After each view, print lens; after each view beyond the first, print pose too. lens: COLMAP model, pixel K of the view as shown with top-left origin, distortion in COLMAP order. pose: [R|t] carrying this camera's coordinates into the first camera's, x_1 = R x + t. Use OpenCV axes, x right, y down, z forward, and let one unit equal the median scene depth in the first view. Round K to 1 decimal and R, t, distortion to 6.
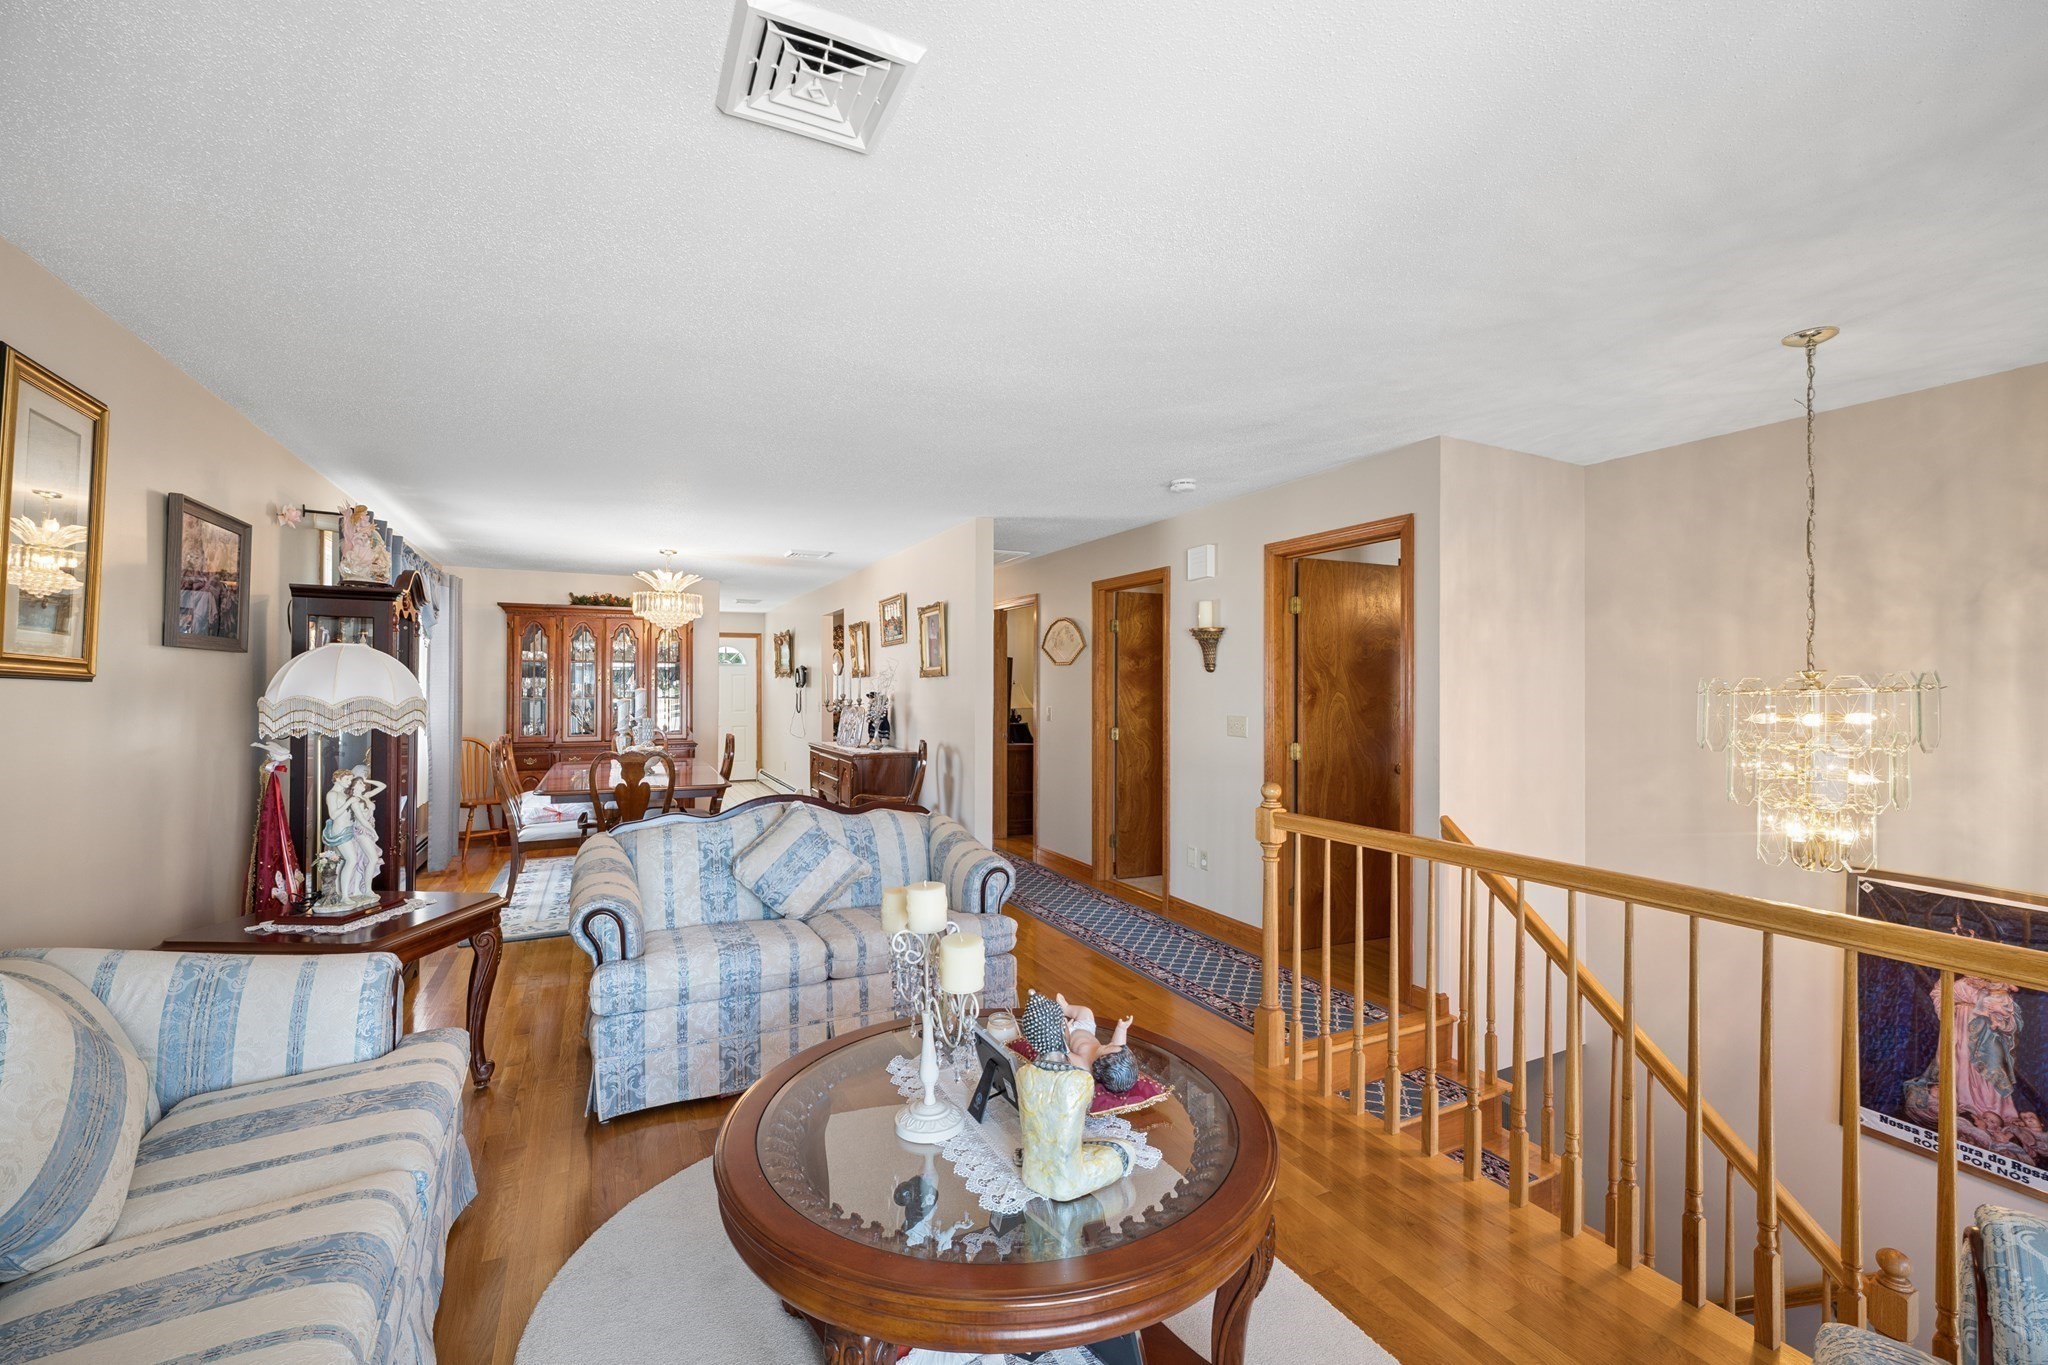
lens RADIAL K [[832.6, 0, 1026.3], [0, 832.6, 686.6], [0, 0, 1]] dist [-0.000406, 0.001669]
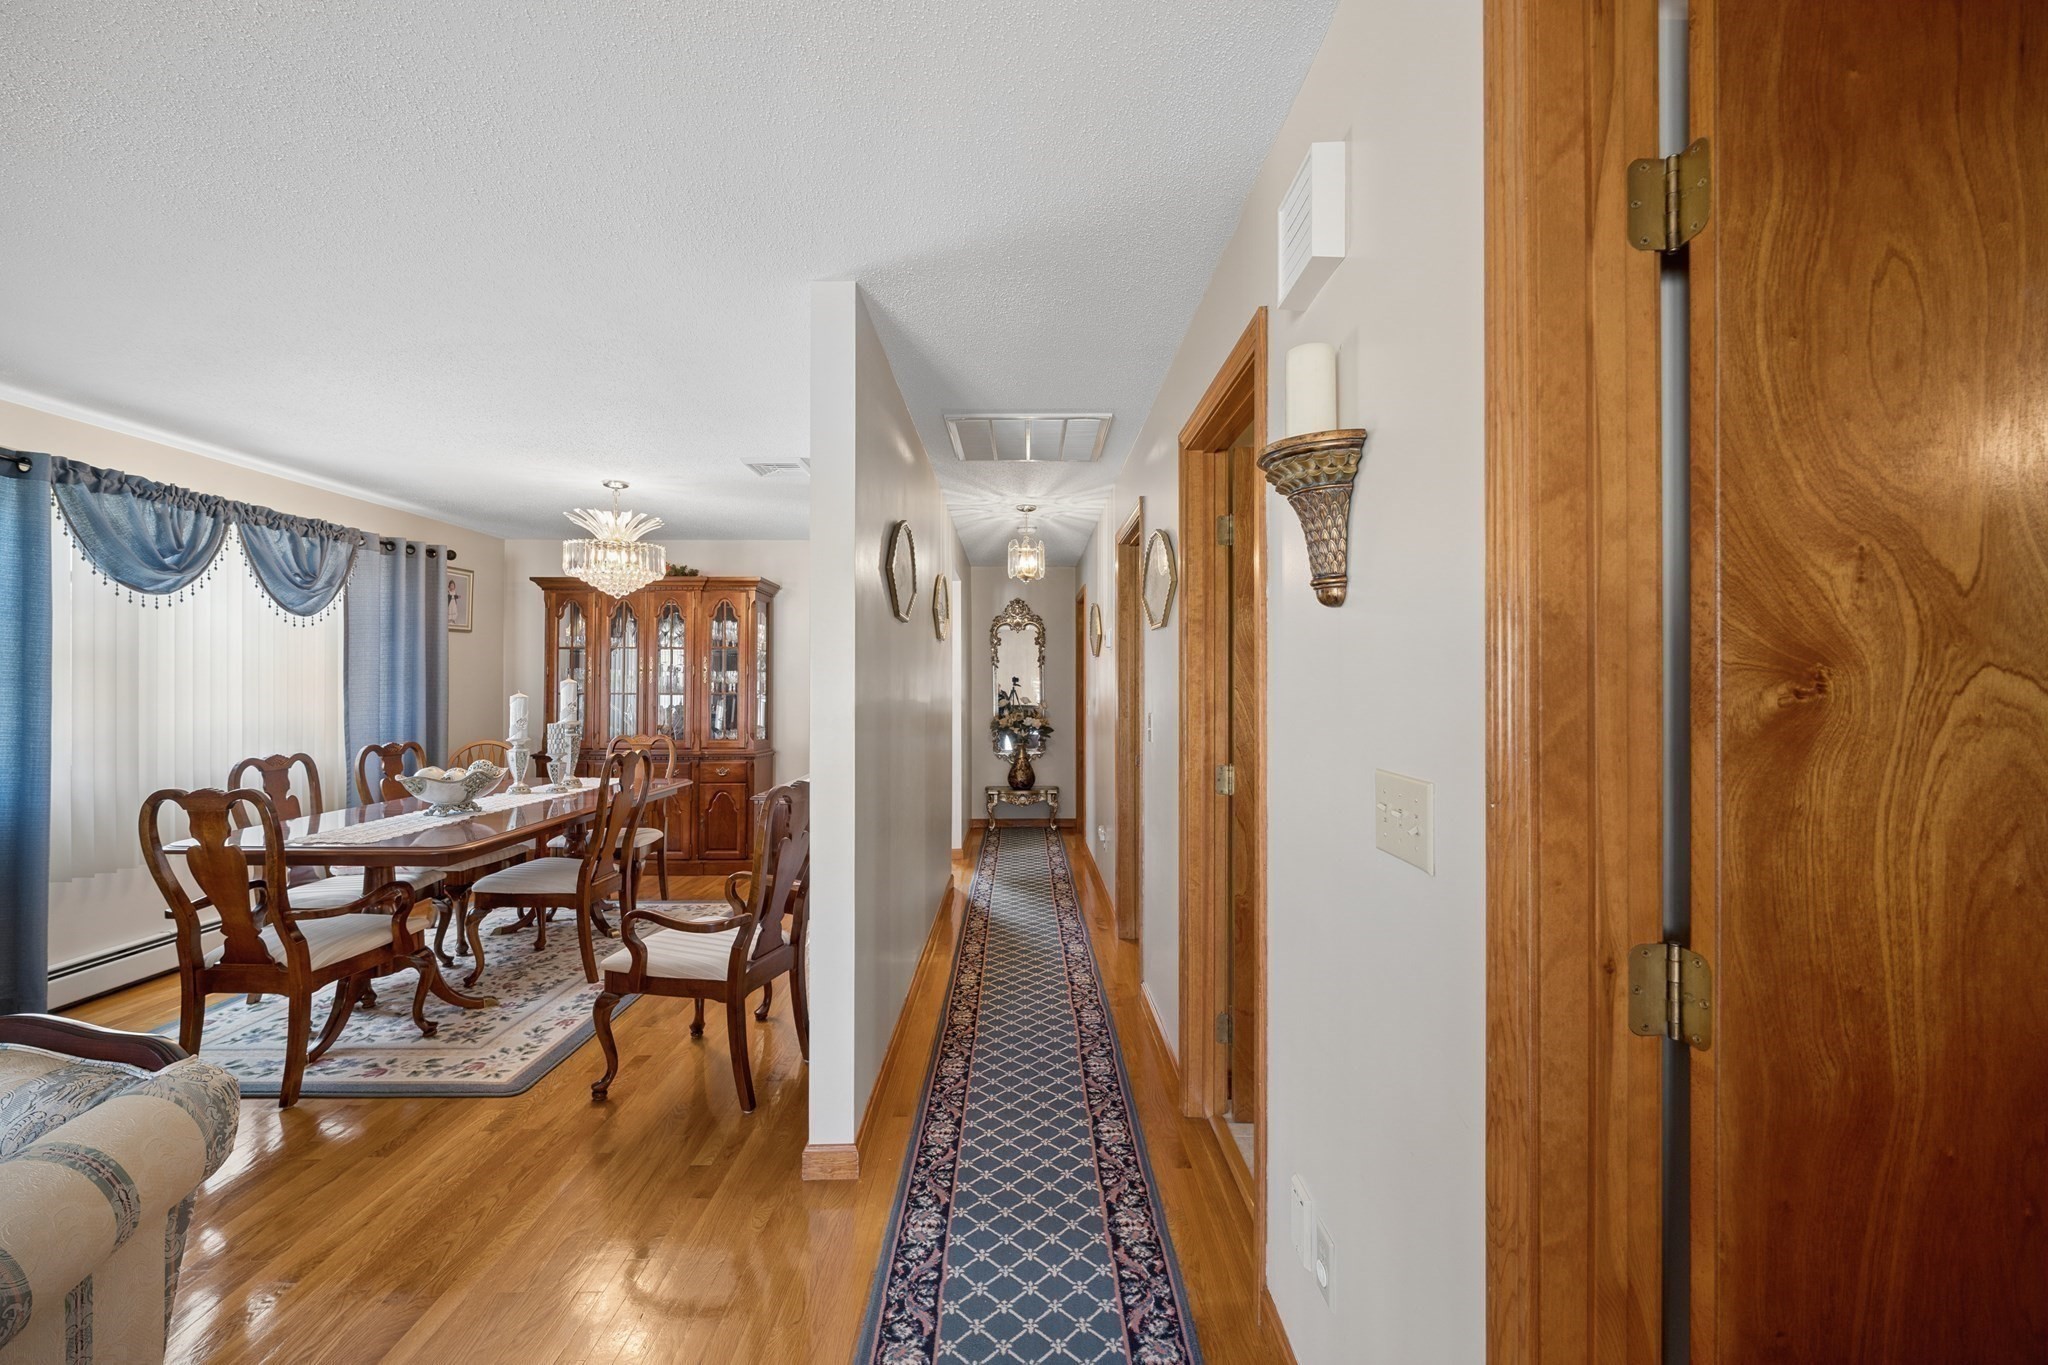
lens RADIAL K [[832.6, 0, 1026.8], [0, 832.6, 676.9], [0, 0, 1]] dist [-0.000406, 0.001669]
pose [[0.894600, -0.005841, -0.446830, 0.227630], [0.002328, 0.999962, -0.008410, 0.008048], [0.446862, 0.006483, 0.894579, 0.633585]]
